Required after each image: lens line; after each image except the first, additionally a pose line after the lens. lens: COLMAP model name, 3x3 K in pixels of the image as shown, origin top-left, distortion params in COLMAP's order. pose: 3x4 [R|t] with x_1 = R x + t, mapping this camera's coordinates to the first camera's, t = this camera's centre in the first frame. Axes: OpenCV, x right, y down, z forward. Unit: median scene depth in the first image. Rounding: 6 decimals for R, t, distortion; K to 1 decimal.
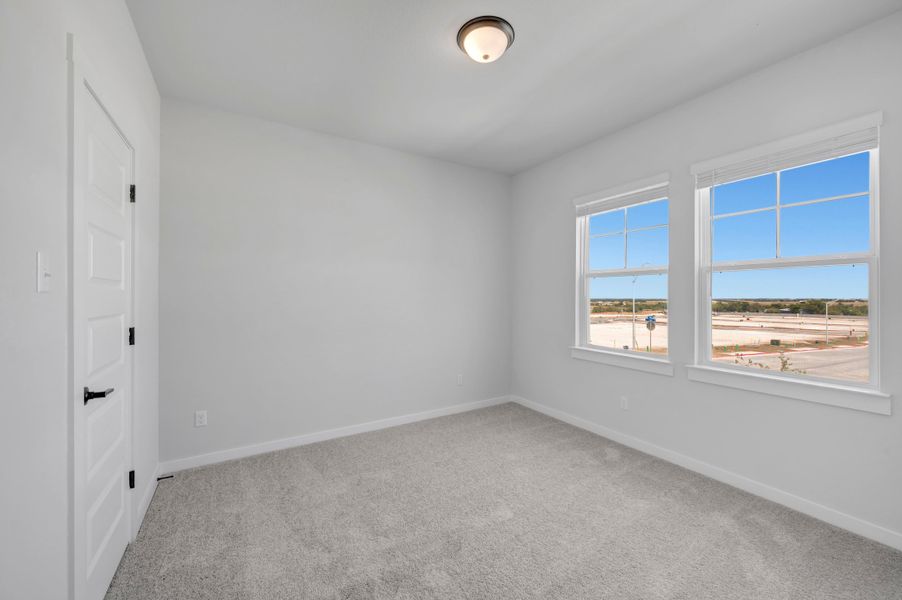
lens RADIAL K [[358.3, 0, 455.9], [0, 358.3, 300.6], [0, 0, 1]] dist [0.000080, 0.000099]
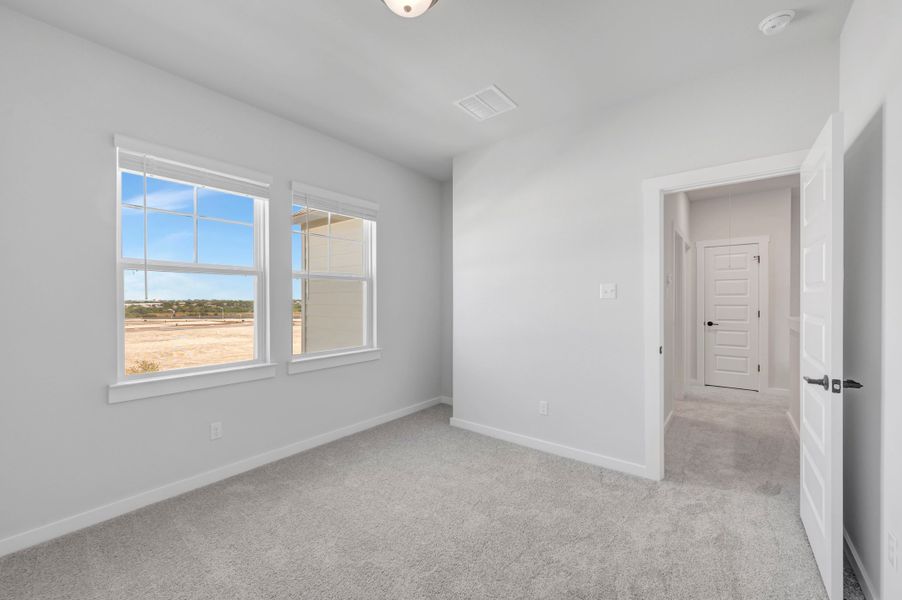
lens RADIAL K [[358.3, 0, 452.9], [0, 358.3, 300.9], [0, 0, 1]] dist [0.000080, 0.000099]
pose [[-0.345770, -0.004954, 0.938306, -0.407617], [0.008942, 0.999923, 0.008574, -0.007033], [-0.938277, 0.011355, -0.345699, 0.665425]]
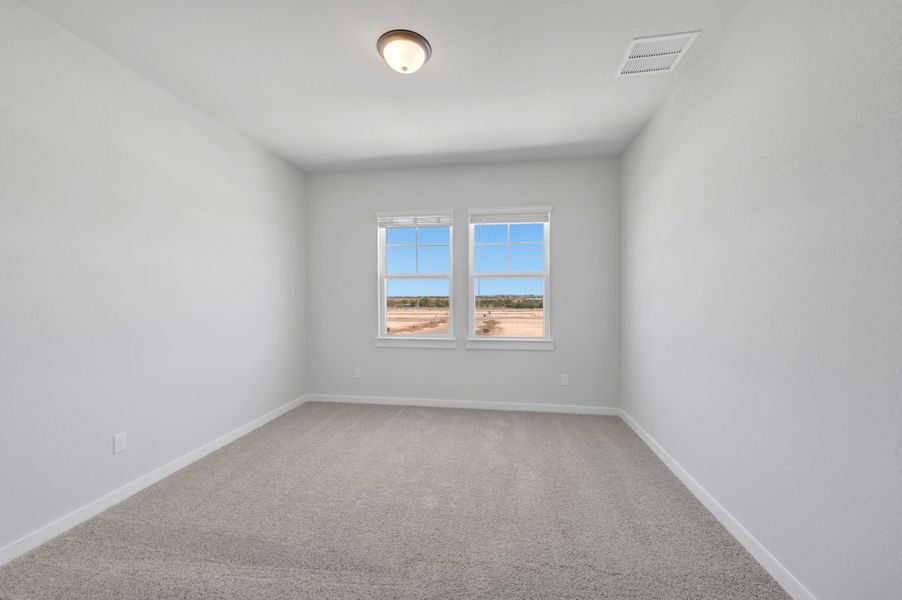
lens RADIAL K [[358.3, 0, 448.8], [0, 358.3, 297.6], [0, 0, 1]] dist [0.000080, 0.000099]
pose [[0.615199, -0.008571, 0.788325, -0.436141], [0.013496, 0.999909, 0.000340, 0.001024], [-0.788256, 0.010431, 0.615259, 0.093141]]
